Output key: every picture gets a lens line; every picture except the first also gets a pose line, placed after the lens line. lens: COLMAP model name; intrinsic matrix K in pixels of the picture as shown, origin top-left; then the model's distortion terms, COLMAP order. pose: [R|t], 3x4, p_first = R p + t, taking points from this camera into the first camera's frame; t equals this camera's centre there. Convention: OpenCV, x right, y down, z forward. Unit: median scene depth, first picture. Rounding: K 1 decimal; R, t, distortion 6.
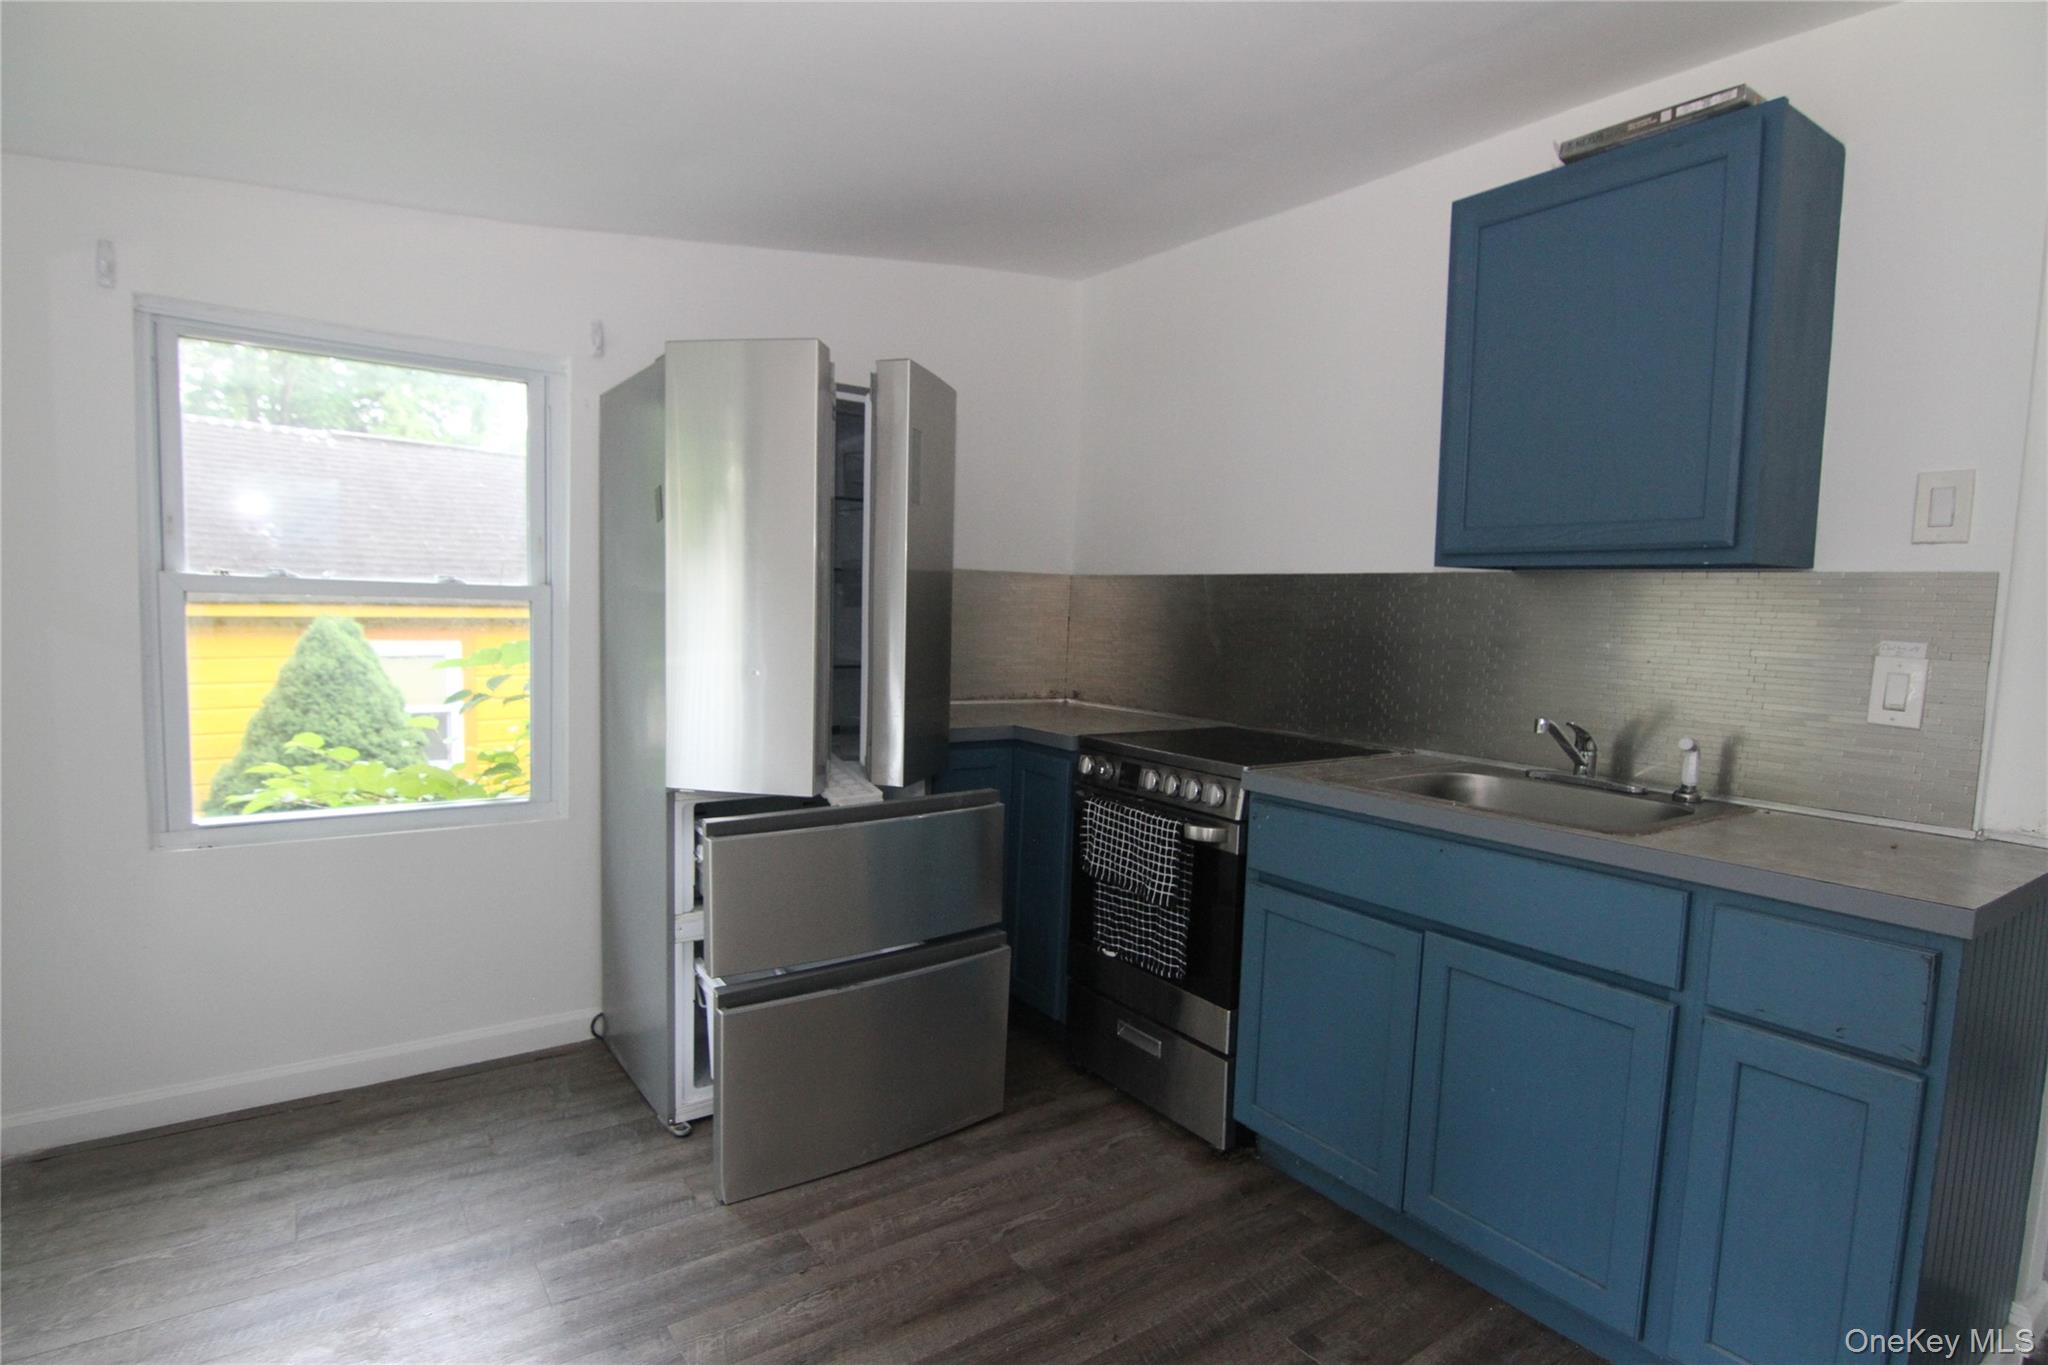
lens RADIAL K [[1035.2, 0, 1033.1], [0, 1035.2, 699.9], [0, 0, 1]] dist [-0.002517, -0.012660]
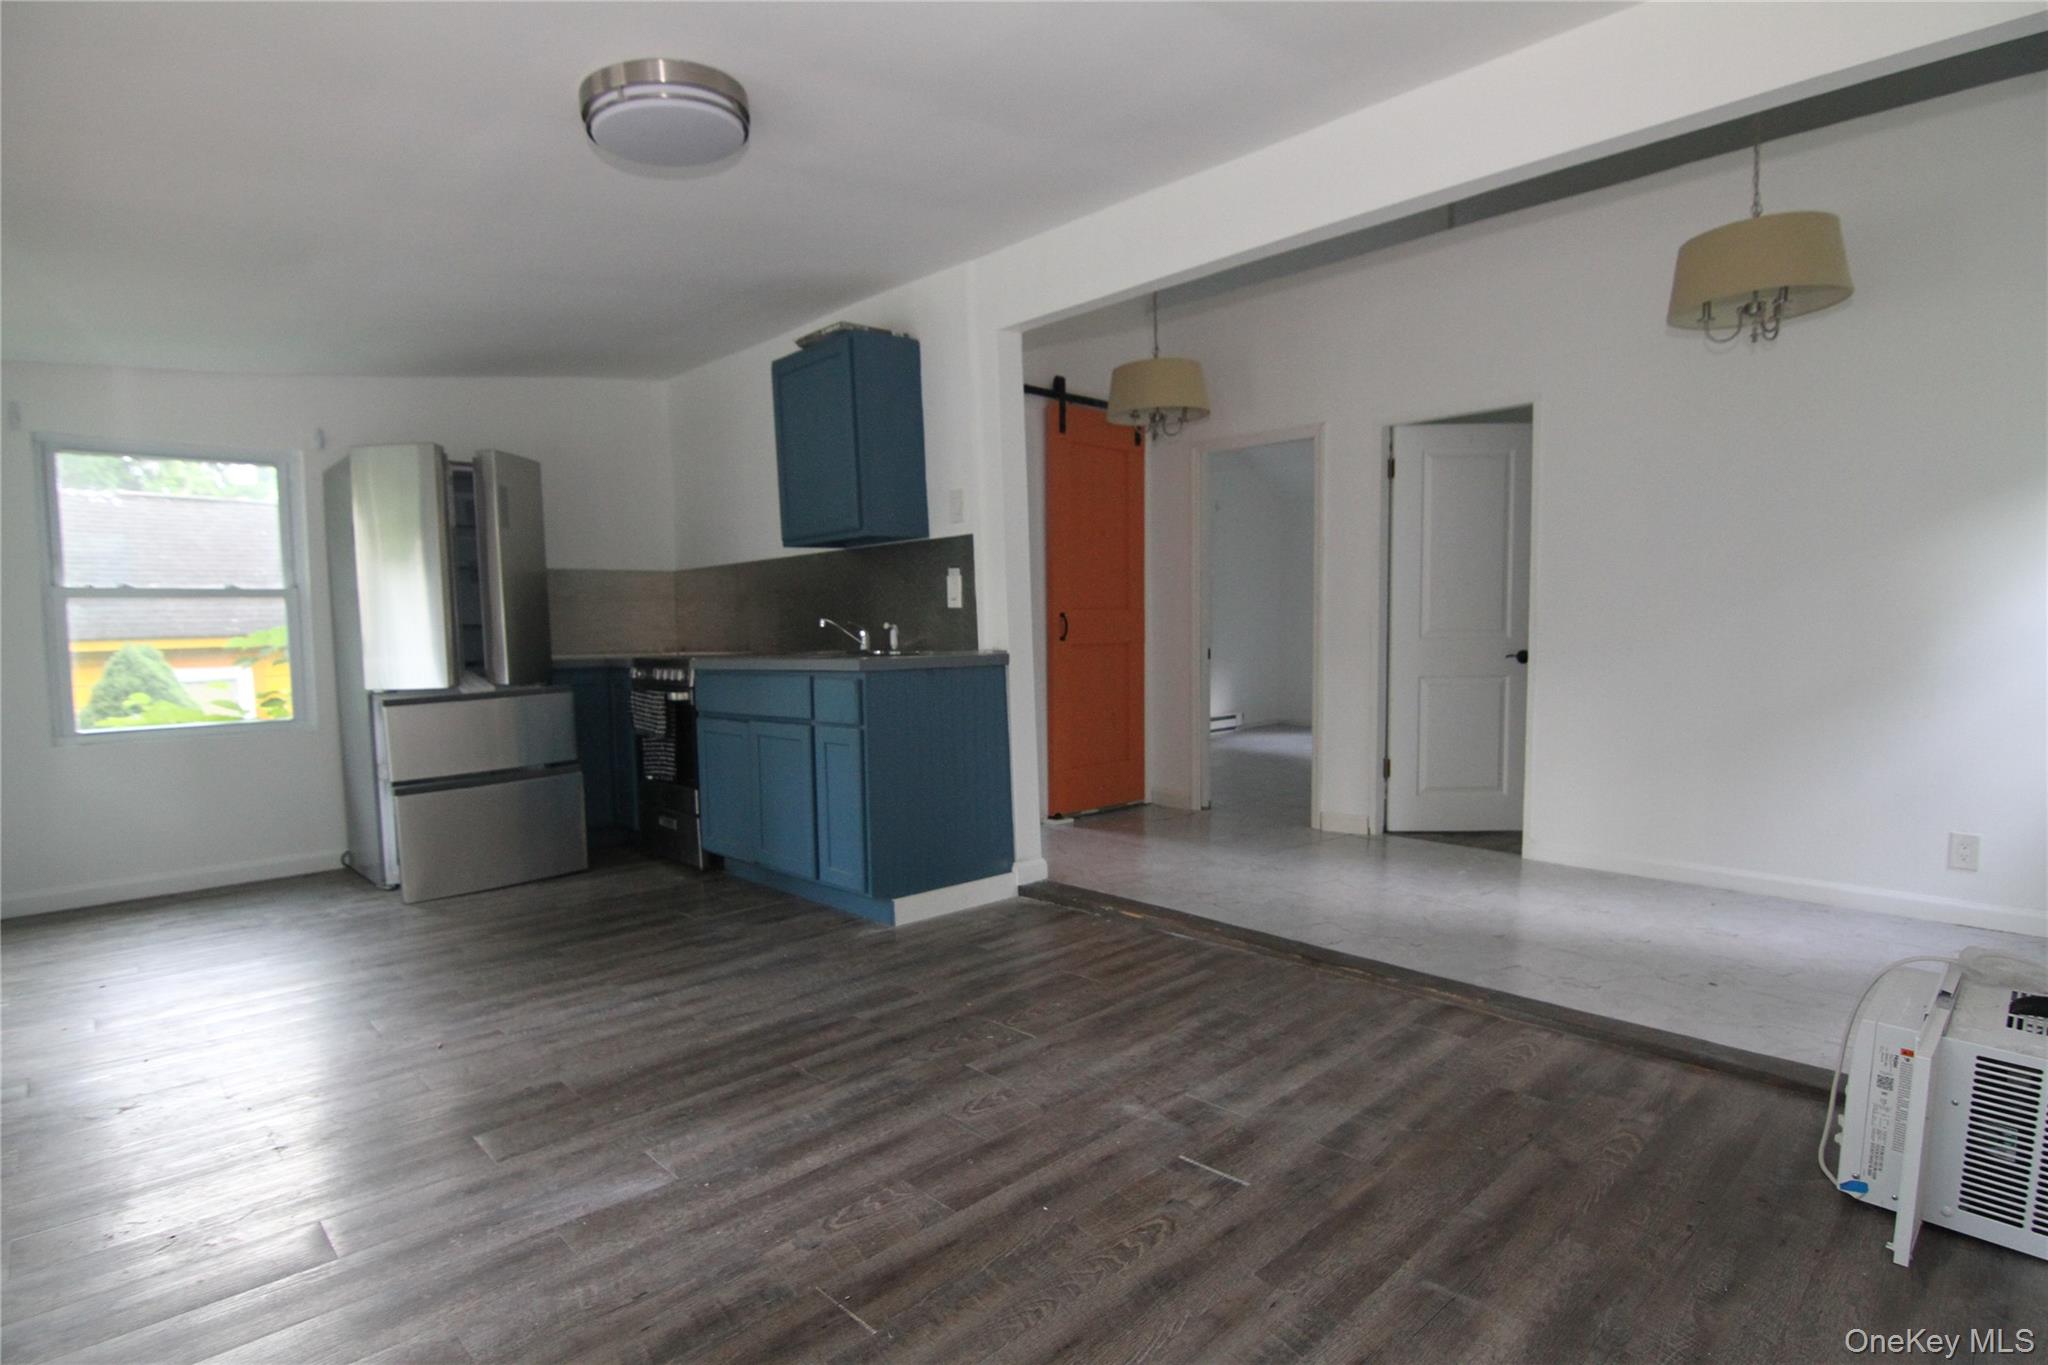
lens RADIAL K [[1035.2, 0, 1033.1], [0, 1035.2, 699.9], [0, 0, 1]] dist [-0.002517, -0.012660]
pose [[0.988322, -0.067594, 0.136566, 0.531473], [0.070354, 0.997402, -0.015475, 0.204108], [-0.135165, 0.024902, 0.990510, -0.908914]]
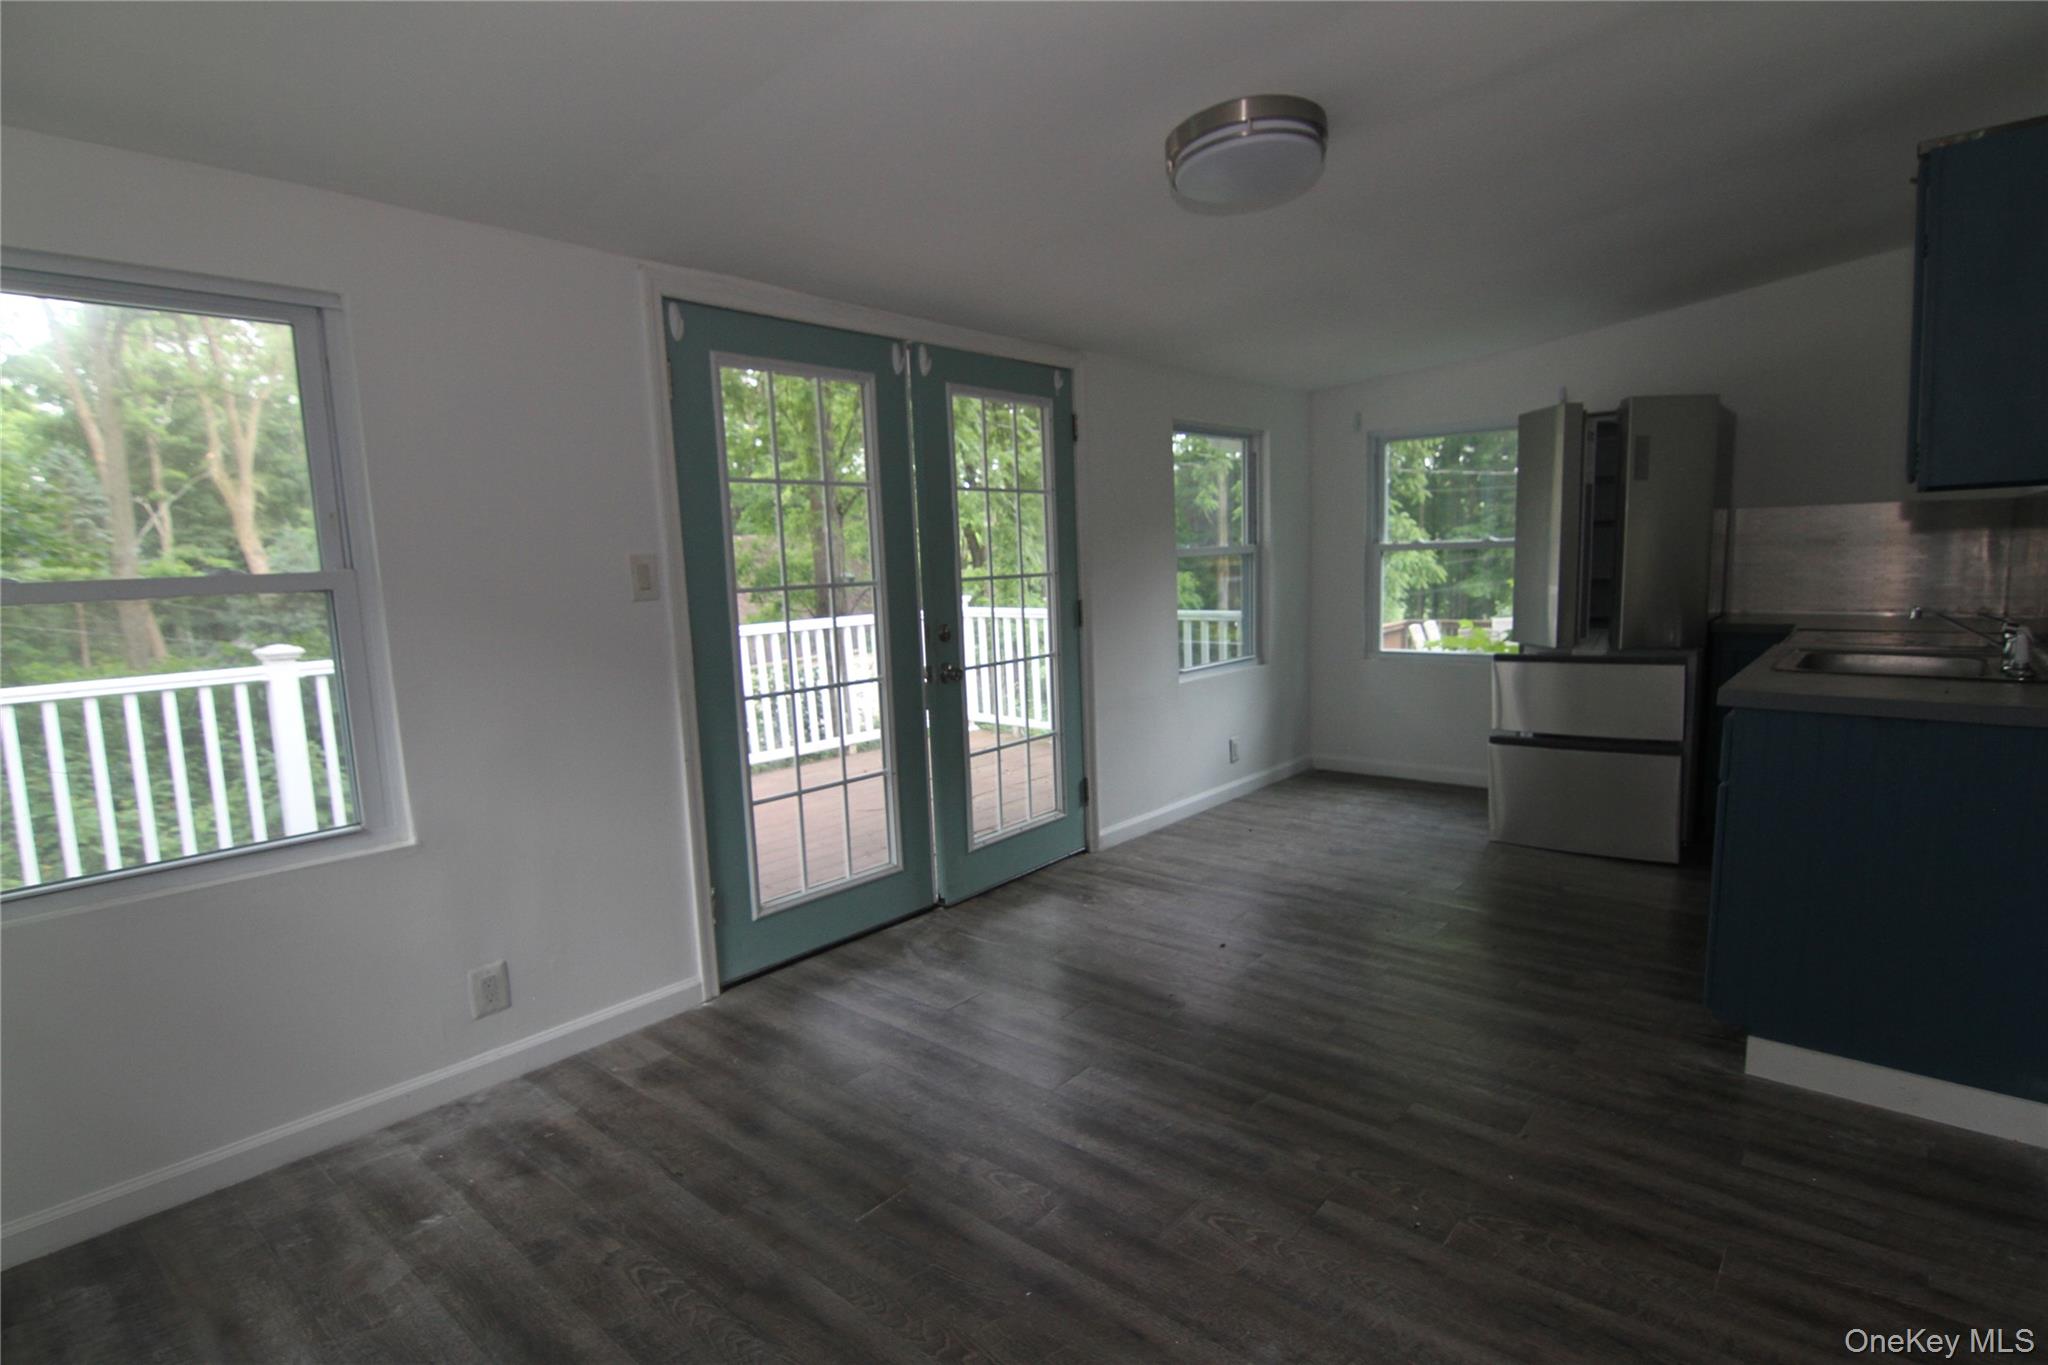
lens RADIAL K [[1041.5, 0, 1024.0], [0, 1041.5, 682.5], [0, 0, 1]] dist [-0.004567, -0.015385]
pose [[0.231065, 0.075785, -0.969982, 1.310964], [-0.043622, 0.996766, 0.067487, 0.068334], [0.971960, 0.026719, 0.233624, -0.351287]]
